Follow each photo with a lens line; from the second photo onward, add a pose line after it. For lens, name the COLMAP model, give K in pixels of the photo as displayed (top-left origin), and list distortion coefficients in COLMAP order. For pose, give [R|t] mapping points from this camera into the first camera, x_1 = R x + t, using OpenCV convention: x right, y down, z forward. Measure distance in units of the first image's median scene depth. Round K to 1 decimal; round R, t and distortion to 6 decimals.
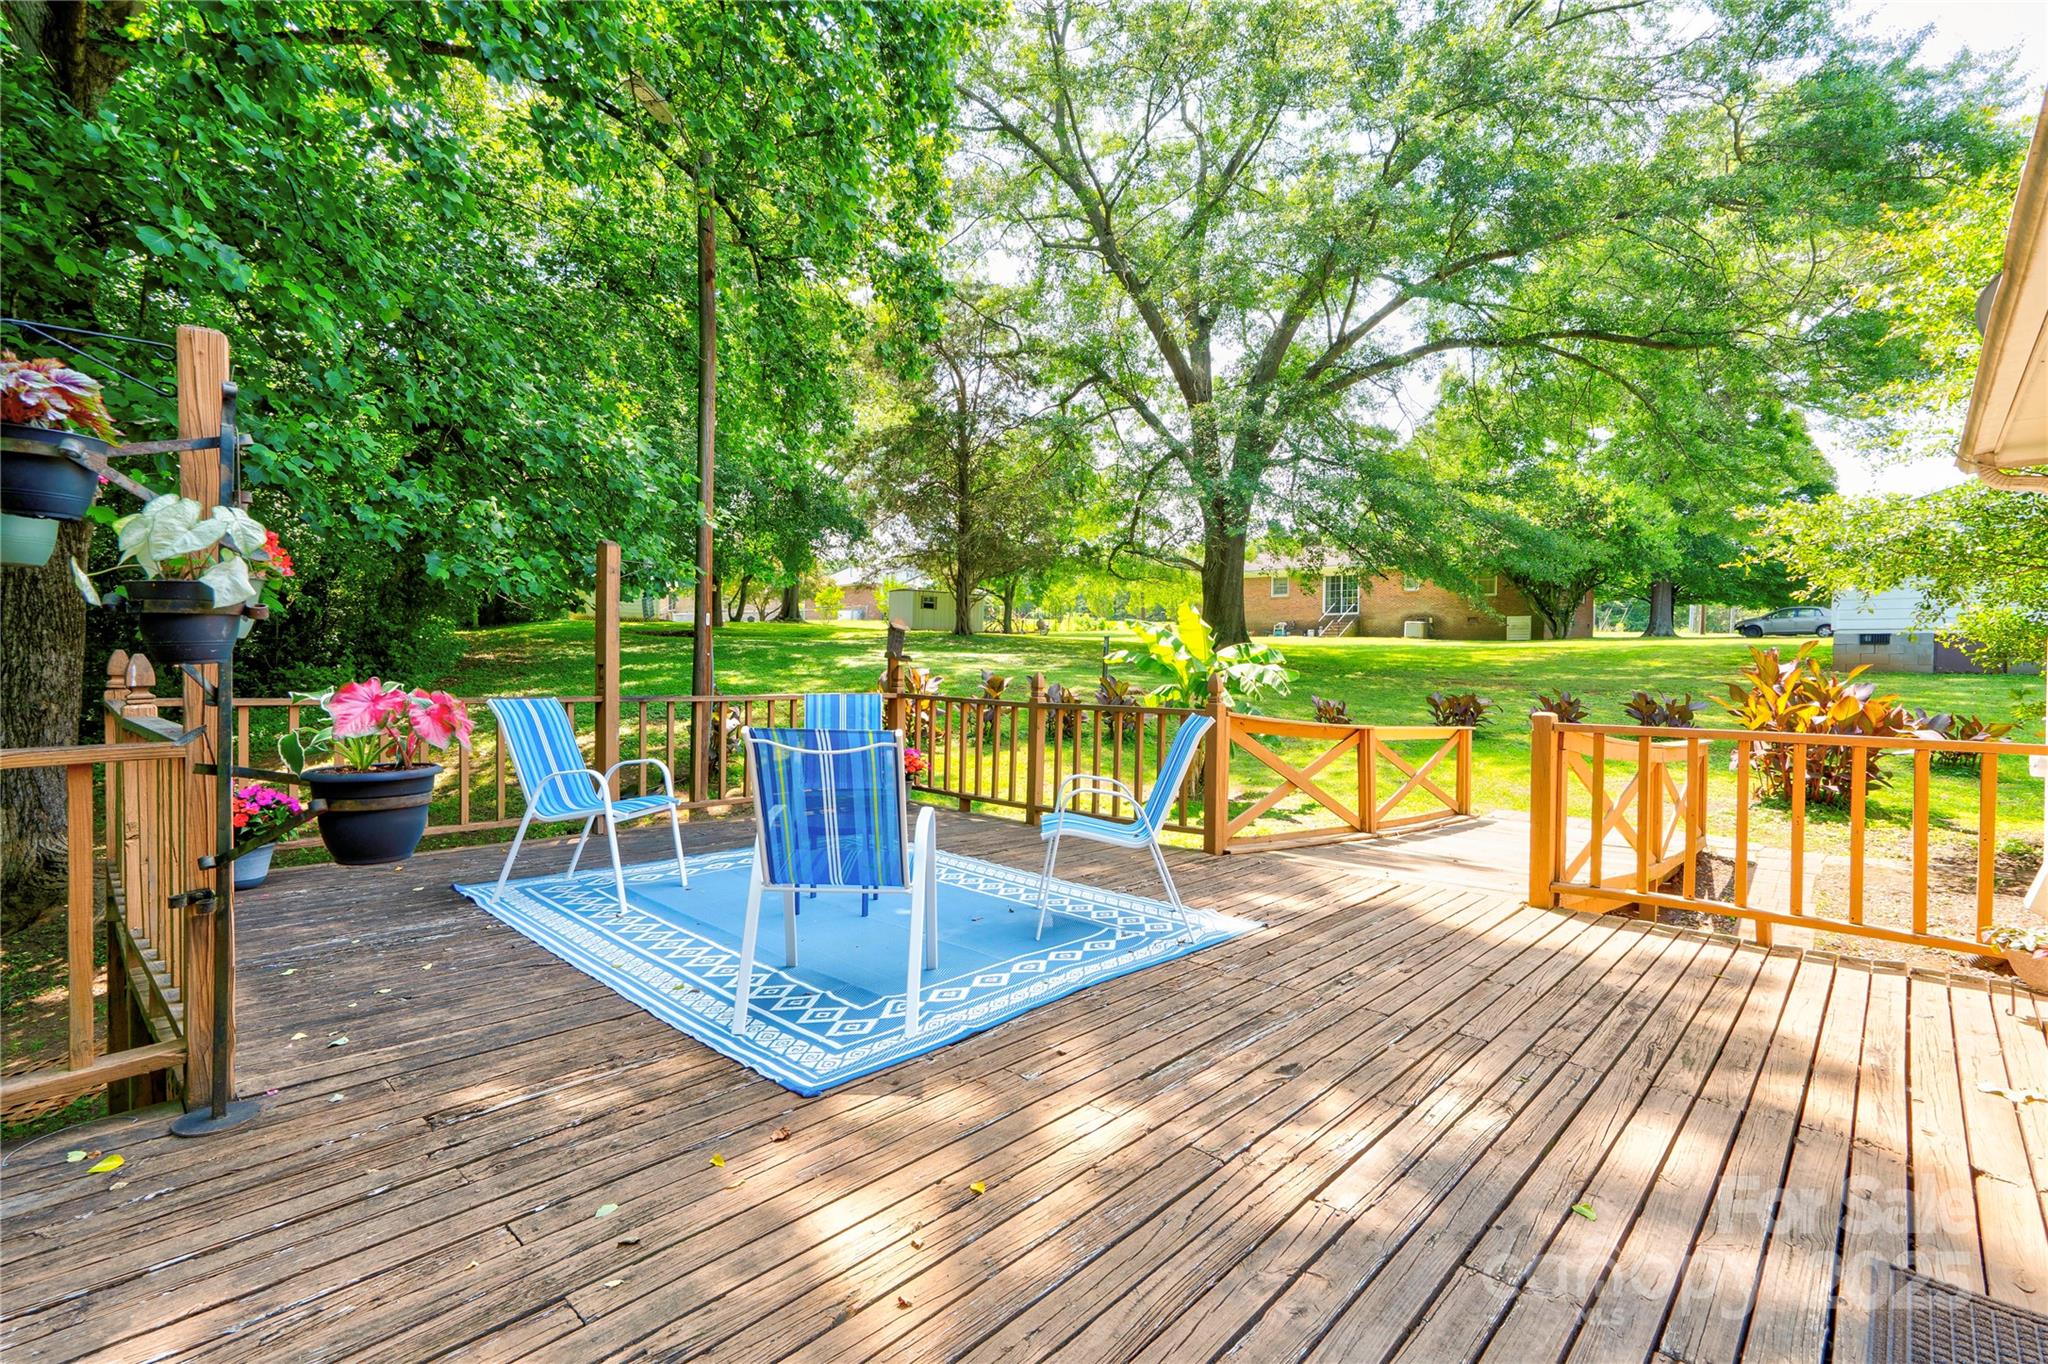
lens RADIAL K [[954.9, 0, 980.8], [0, 954.9, 676.3], [0, 0, 1]] dist [-0.000798, 0.015931]
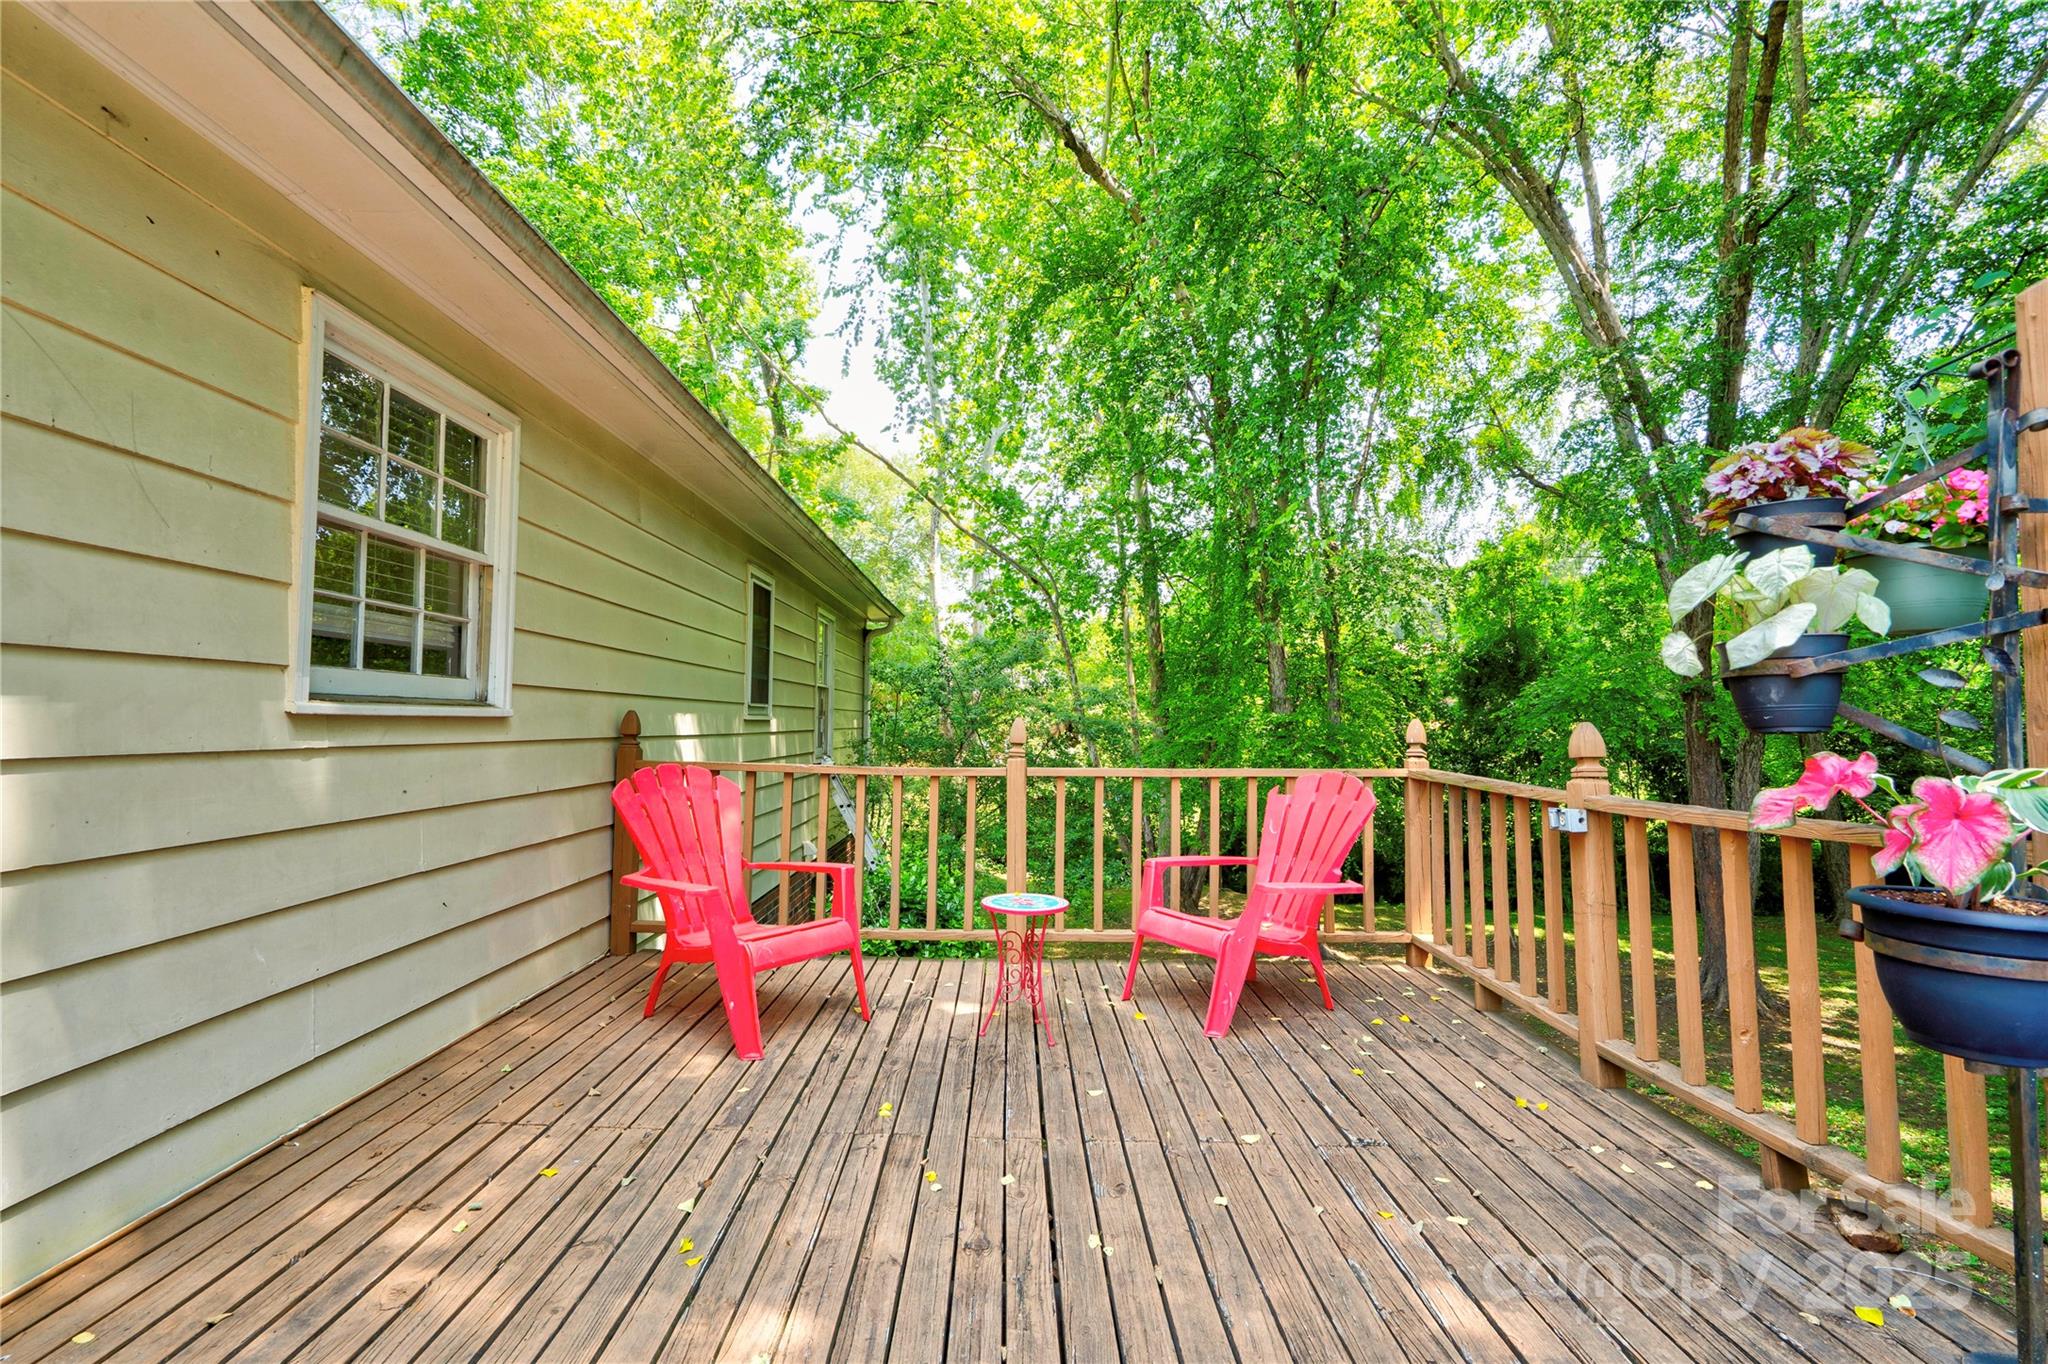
lens RADIAL K [[925.8, 0, 1024.0], [0, 925.8, 682.0], [0, 0, 1]] dist [0.000286, 0.005053]
pose [[-0.696868, -0.051227, -0.715368, 0.151667], [-0.026913, 0.998611, -0.045293, 0.000364], [0.716695, -0.012310, -0.697279, 0.638826]]
